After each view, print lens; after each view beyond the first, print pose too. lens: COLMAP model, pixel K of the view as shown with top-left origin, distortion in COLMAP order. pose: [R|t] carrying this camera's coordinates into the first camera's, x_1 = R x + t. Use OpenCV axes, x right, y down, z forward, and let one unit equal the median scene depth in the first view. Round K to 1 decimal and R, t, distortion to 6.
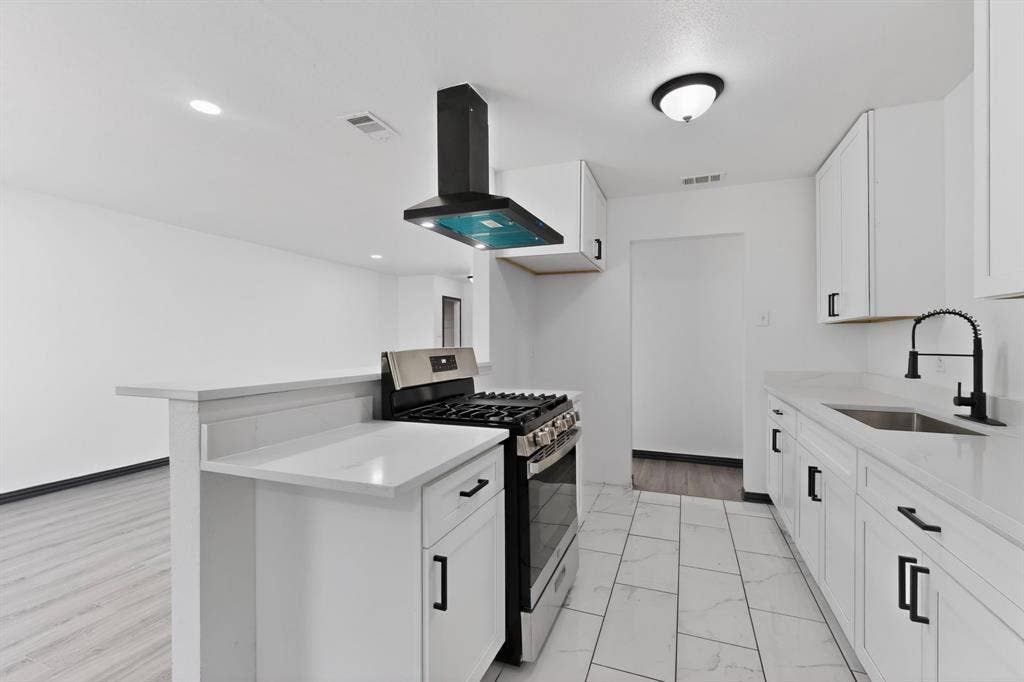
lens RADIAL K [[448.8, 0, 512.0], [0, 448.8, 341.0], [0, 0, 1]] dist [0.010183, -0.000266]
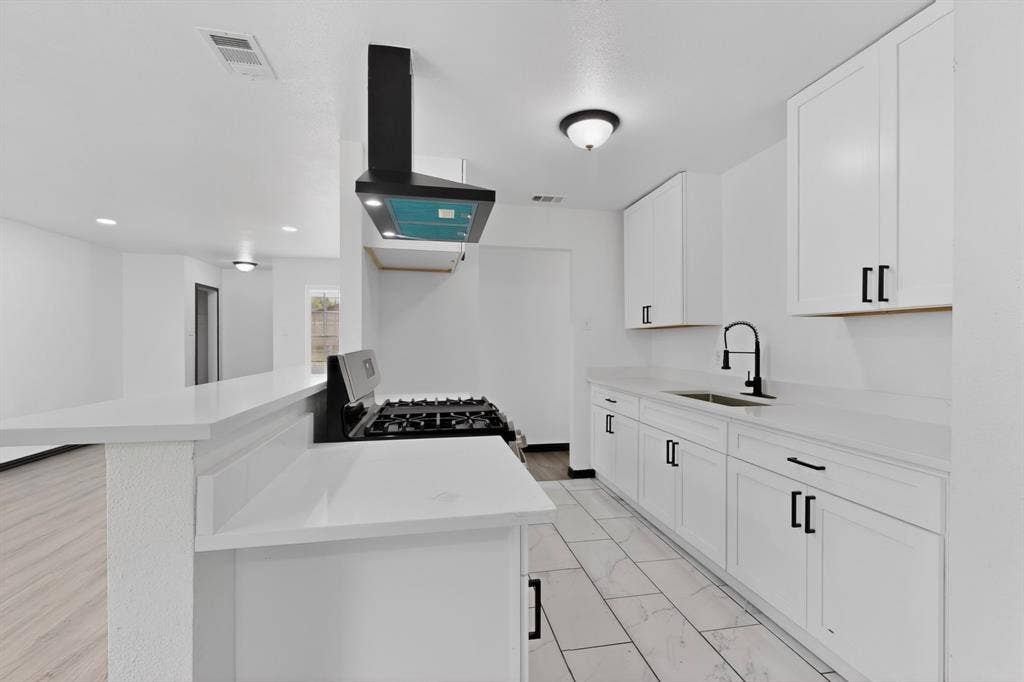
lens RADIAL K [[448.8, 0, 512.0], [0, 448.8, 341.0], [0, 0, 1]] dist [0.010183, -0.000266]
pose [[0.846138, 0.003703, 0.532951, -0.391722], [-0.003583, 0.999993, -0.001260, -0.001743], [-0.532951, -0.000843, 0.846145, 0.147108]]
